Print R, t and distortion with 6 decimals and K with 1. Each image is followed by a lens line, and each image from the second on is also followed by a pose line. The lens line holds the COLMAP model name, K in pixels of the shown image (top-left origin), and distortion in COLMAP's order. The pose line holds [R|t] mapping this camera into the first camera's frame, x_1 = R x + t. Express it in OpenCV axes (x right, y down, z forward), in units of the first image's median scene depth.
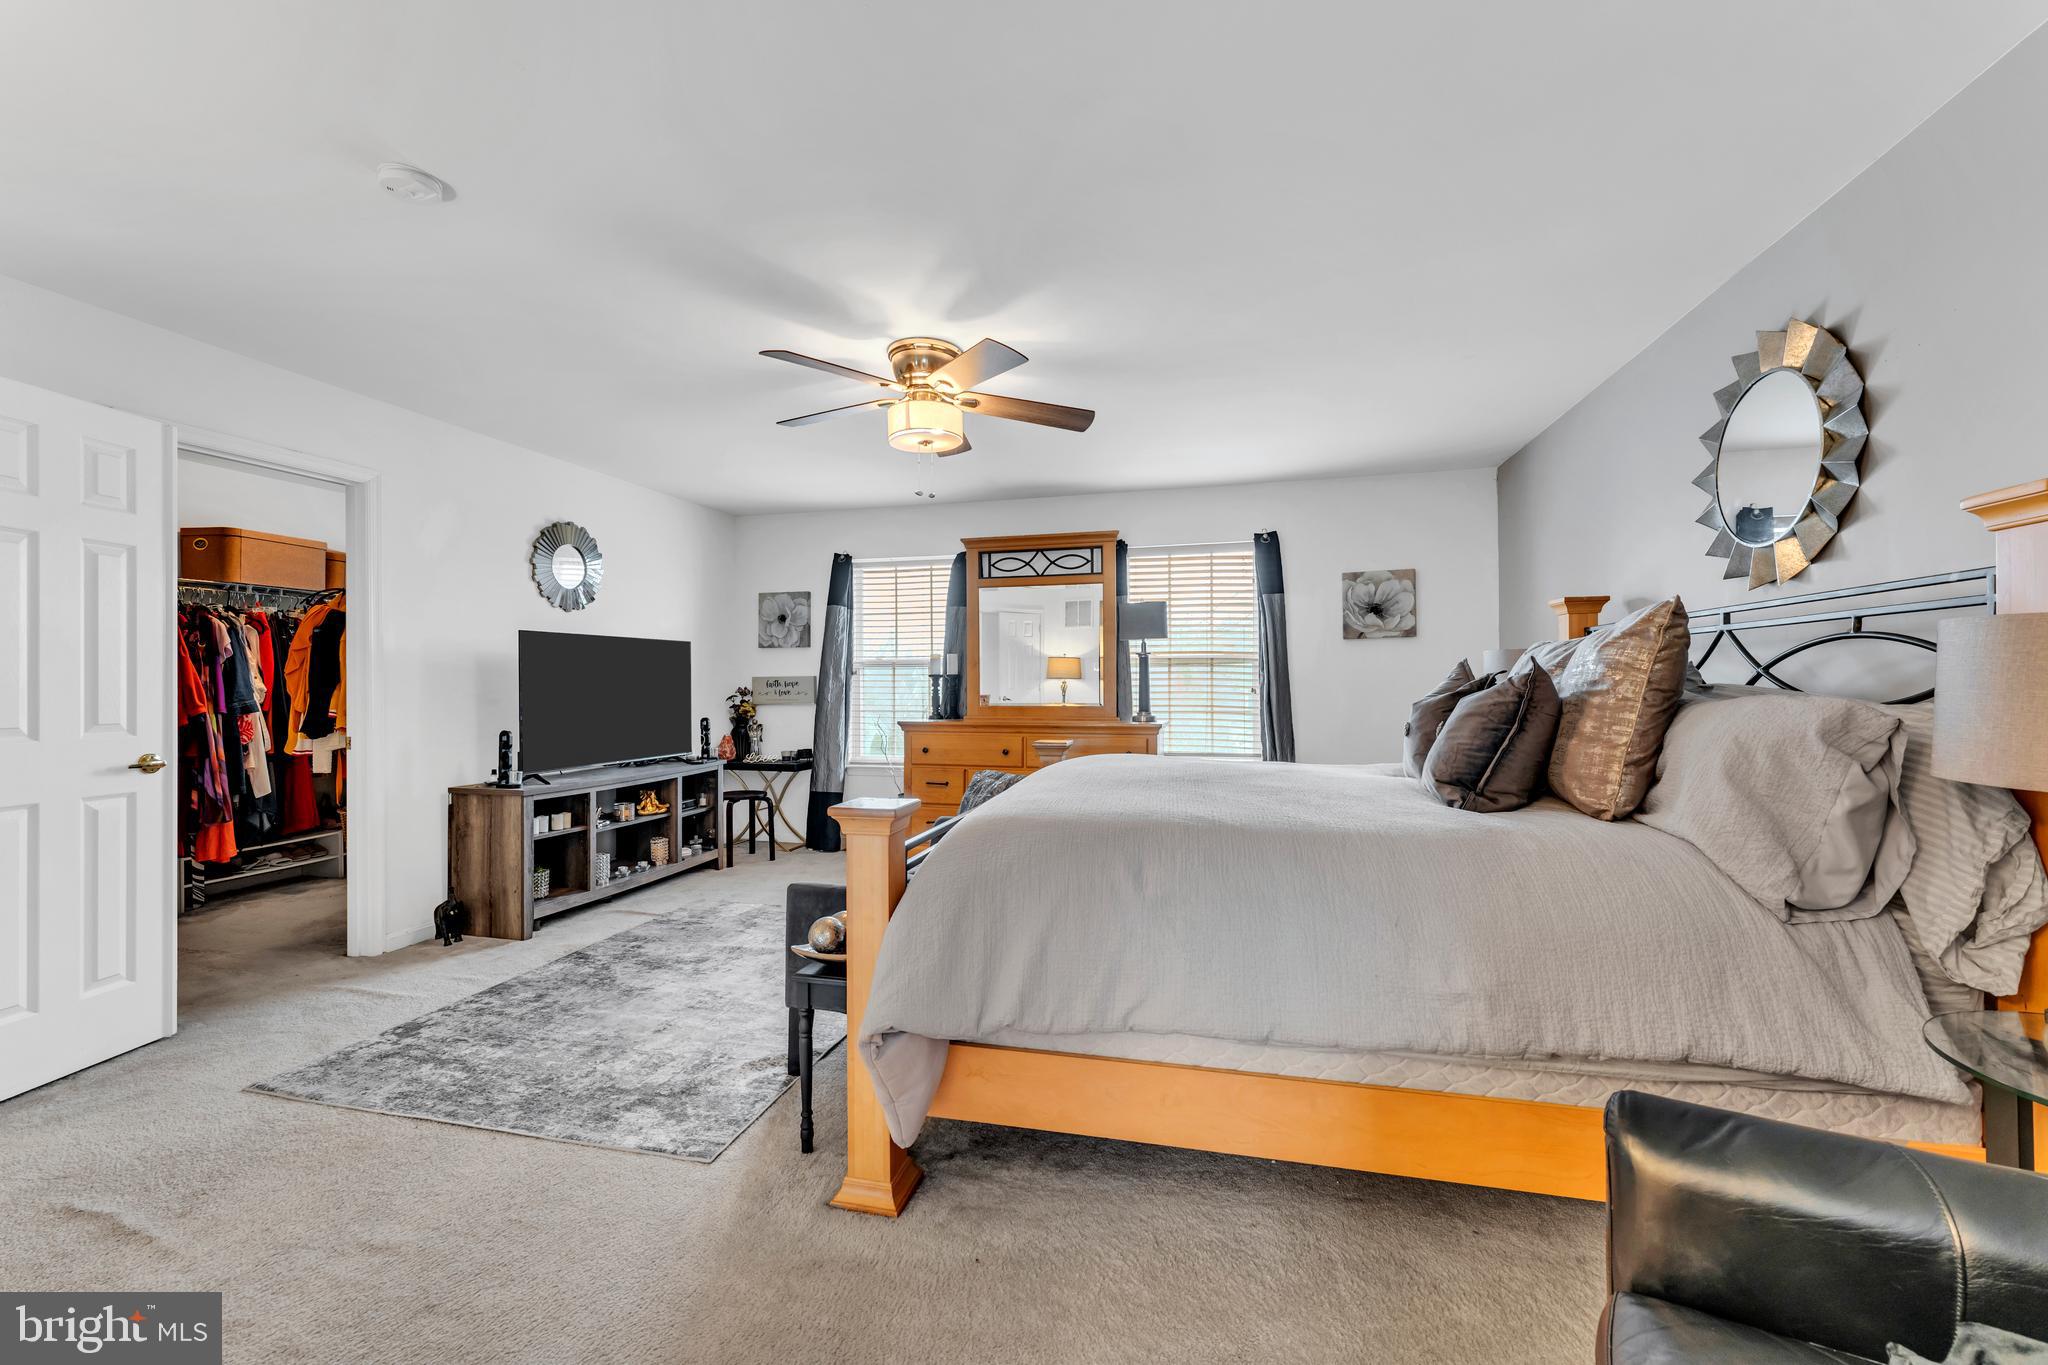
lens RADIAL K [[817.6, 0, 1018.0], [0, 817.6, 679.0], [0, 0, 1]] dist [0.002688, -0.000343]
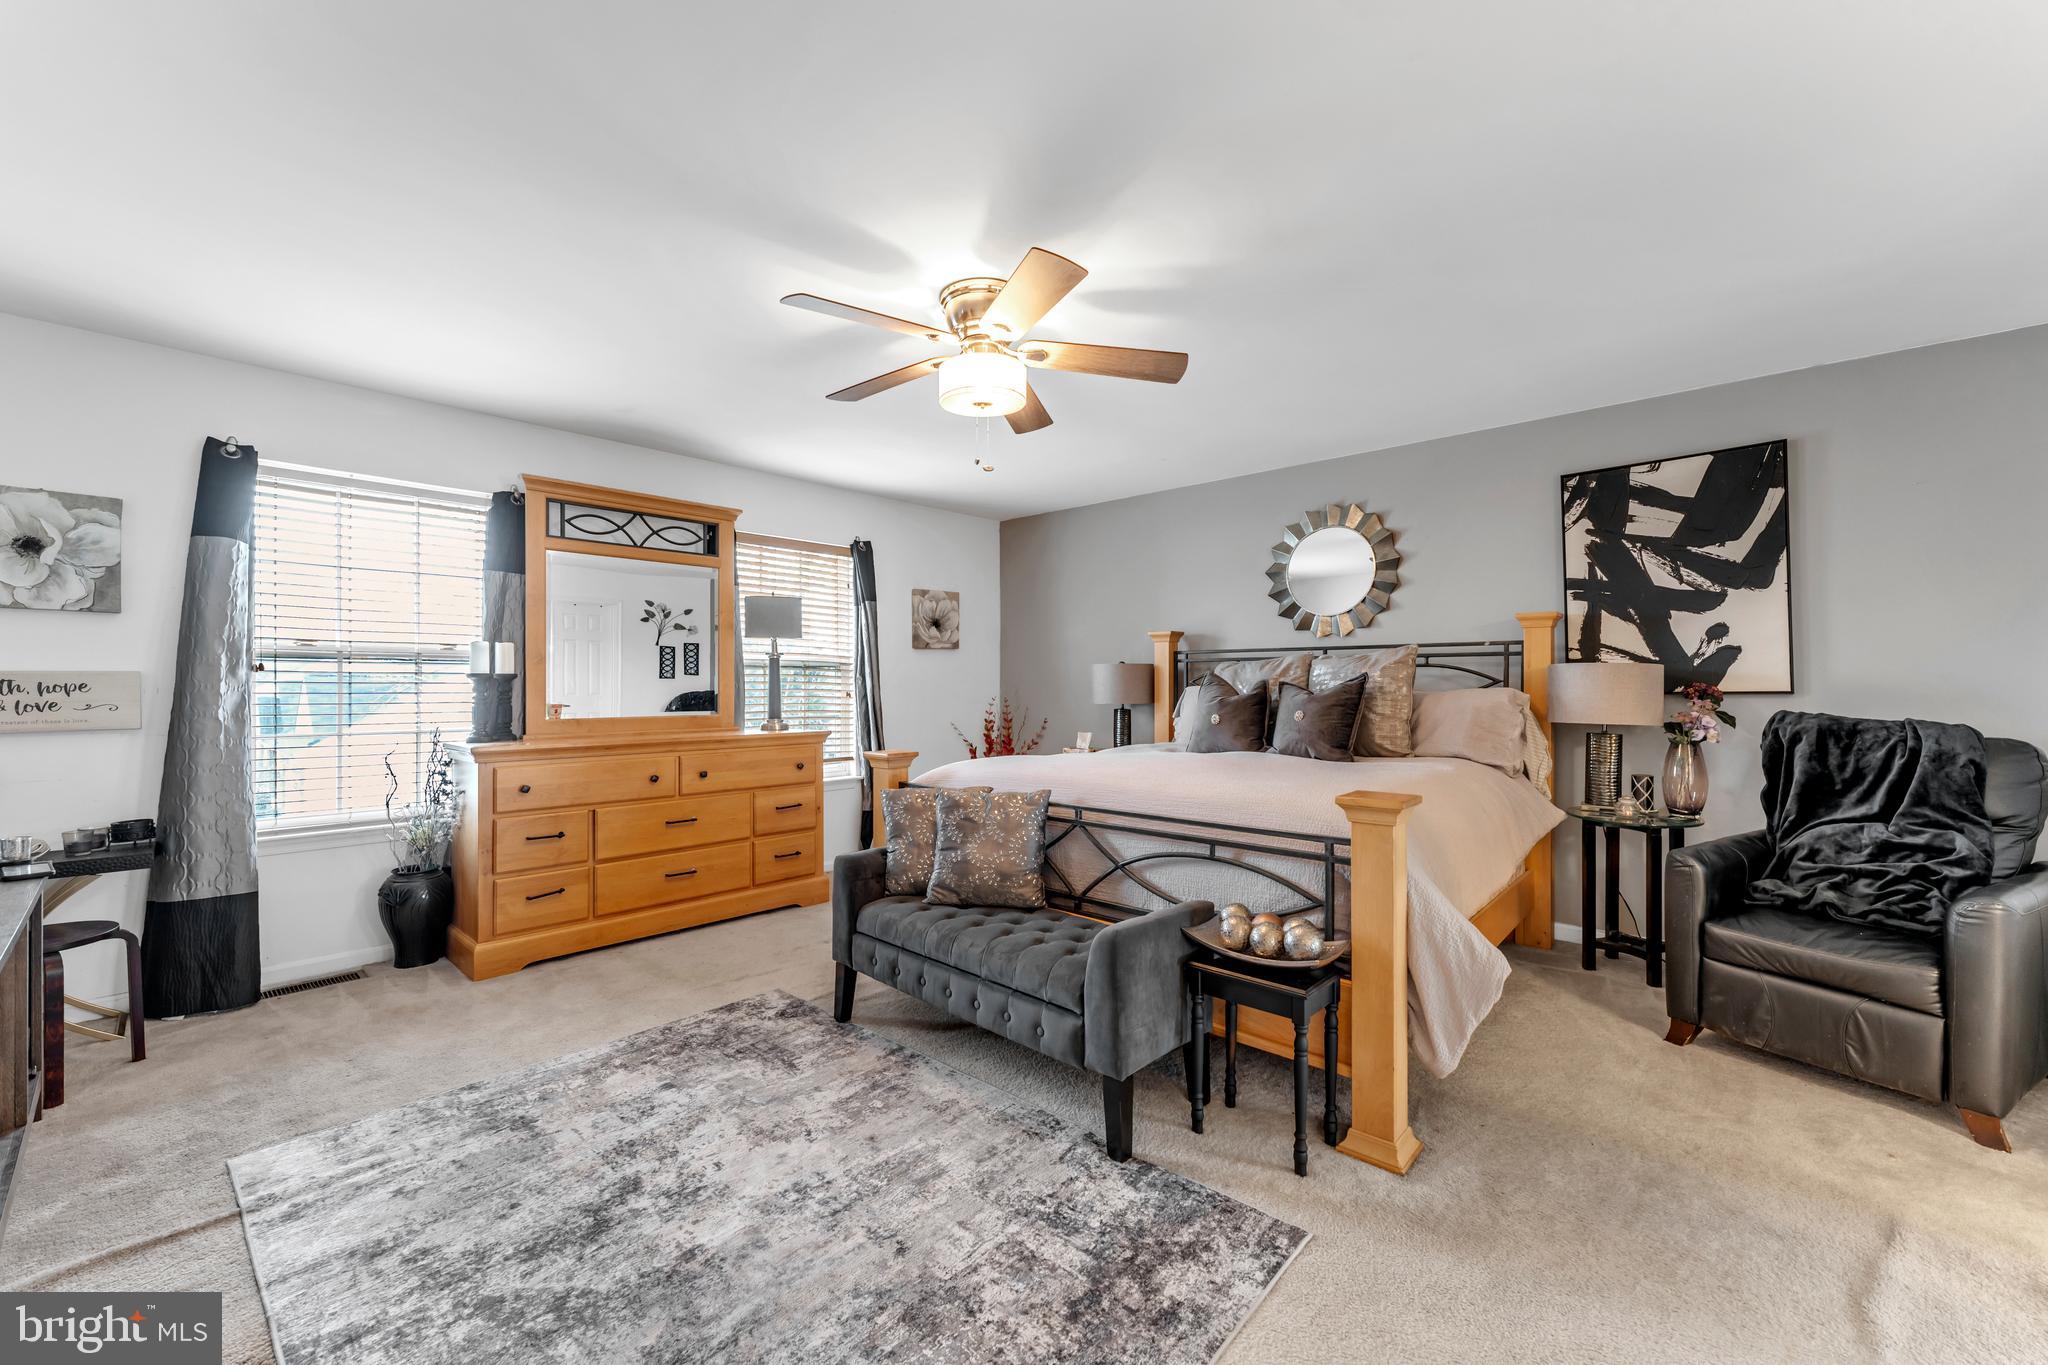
lens RADIAL K [[817.6, 0, 1022.5], [0, 817.6, 683.1], [0, 0, 1]] dist [0.002688, -0.000343]
pose [[0.463601, 0.005305, 0.886028, -0.528630], [-0.005531, 0.999980, -0.003093, 0.002011], [-0.886027, -0.003467, 0.463621, 0.353980]]
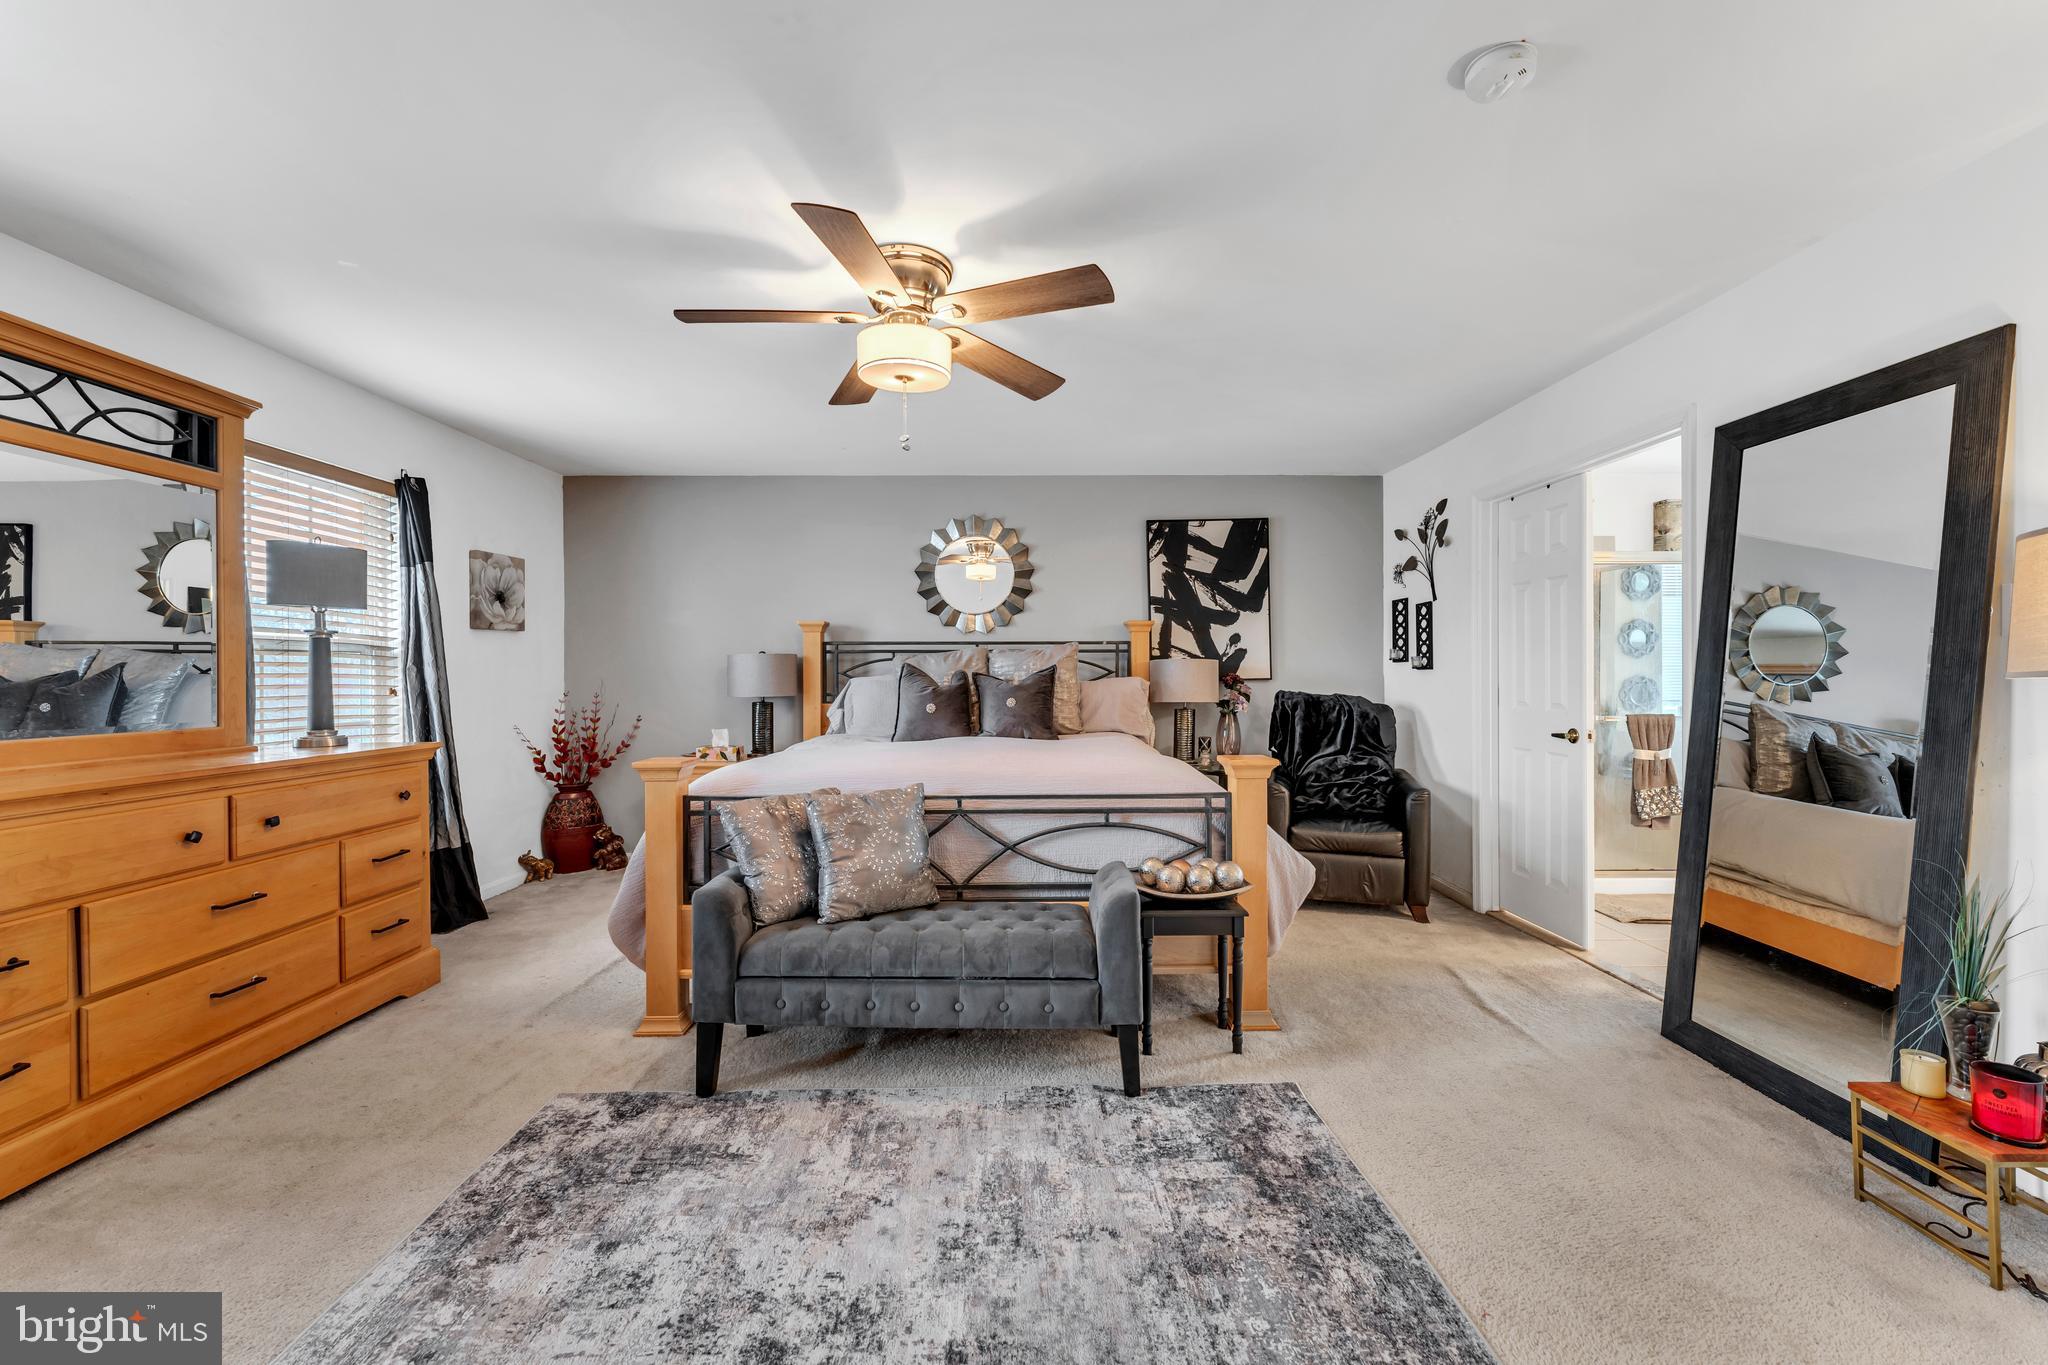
lens RADIAL K [[817.6, 0, 1026.0], [0, 817.6, 677.2], [0, 0, 1]] dist [0.002688, -0.000343]
pose [[-0.271438, 0.001476, 0.962455, -0.572257], [0.000554, 0.999999, -0.001377, 0.002902], [-0.962456, 0.000160, -0.271439, 0.688911]]
